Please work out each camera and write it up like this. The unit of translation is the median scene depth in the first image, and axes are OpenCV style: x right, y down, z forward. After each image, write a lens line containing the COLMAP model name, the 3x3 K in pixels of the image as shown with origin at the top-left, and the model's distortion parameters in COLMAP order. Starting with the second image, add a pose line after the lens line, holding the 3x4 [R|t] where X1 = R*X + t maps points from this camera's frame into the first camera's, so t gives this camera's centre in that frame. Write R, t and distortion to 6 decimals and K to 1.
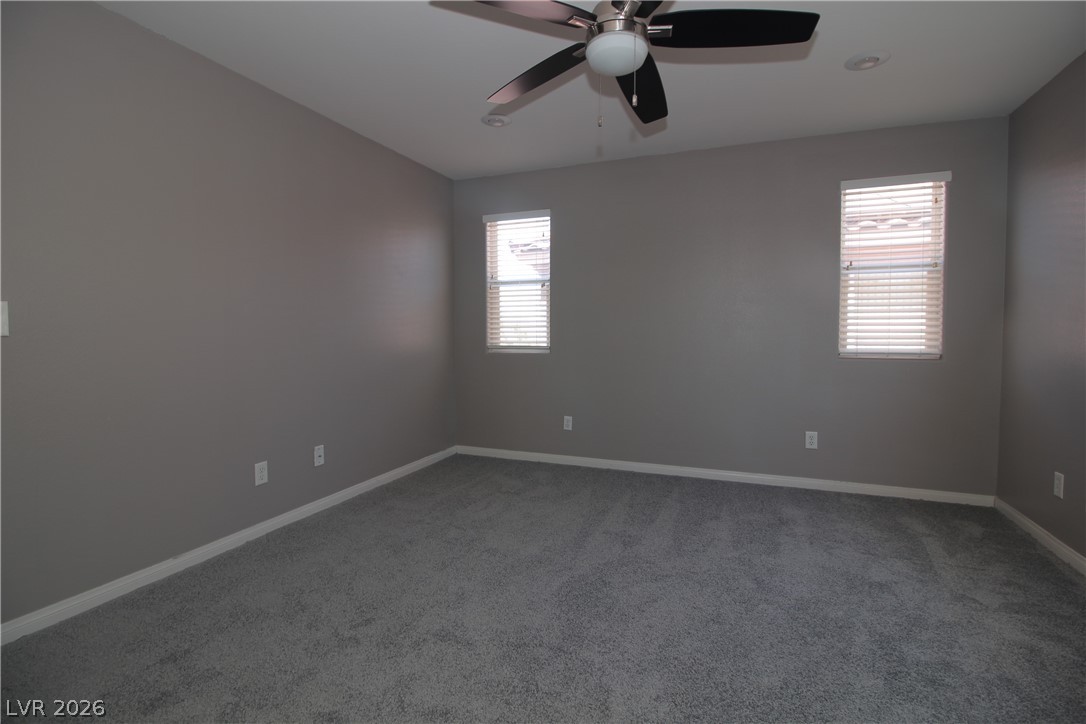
lens RADIAL K [[505.5, 0, 549.6], [0, 505.5, 354.4], [0, 0, 1]] dist [0.000275, -0.013774]
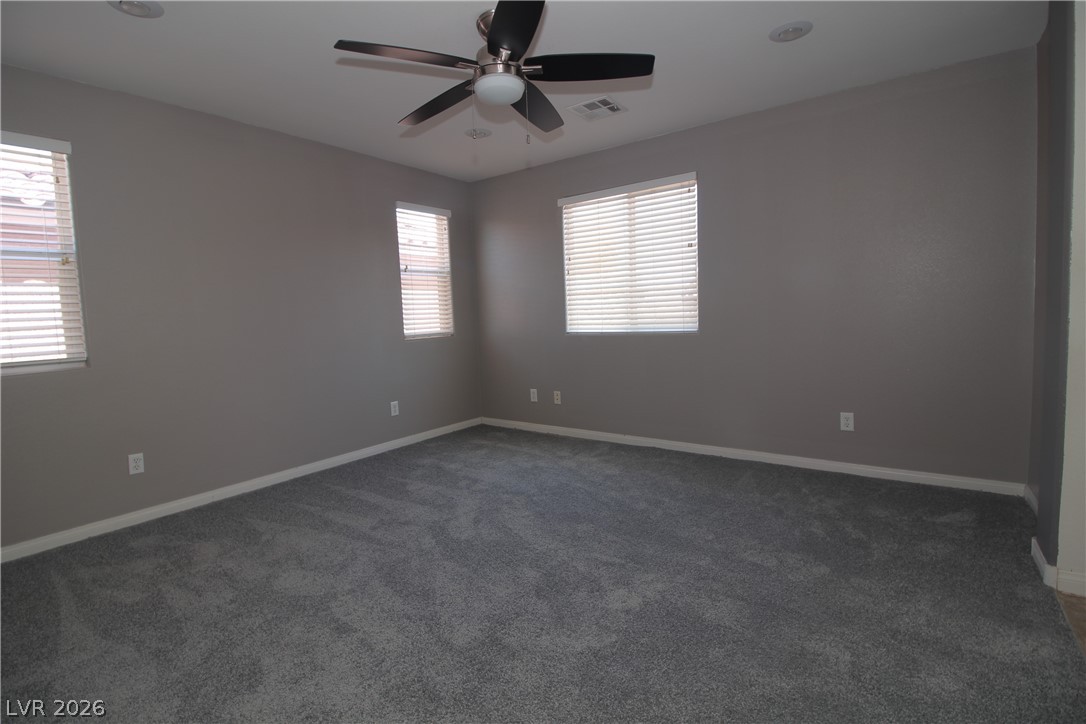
lens RADIAL K [[505.5, 0, 549.6], [0, 505.5, 354.4], [0, 0, 1]] dist [0.000275, -0.013774]
pose [[0.244587, -0.094751, 0.964987, -0.684077], [0.078212, 0.993899, 0.077766, -0.033187], [-0.966468, 0.056453, 0.250506, 0.379824]]
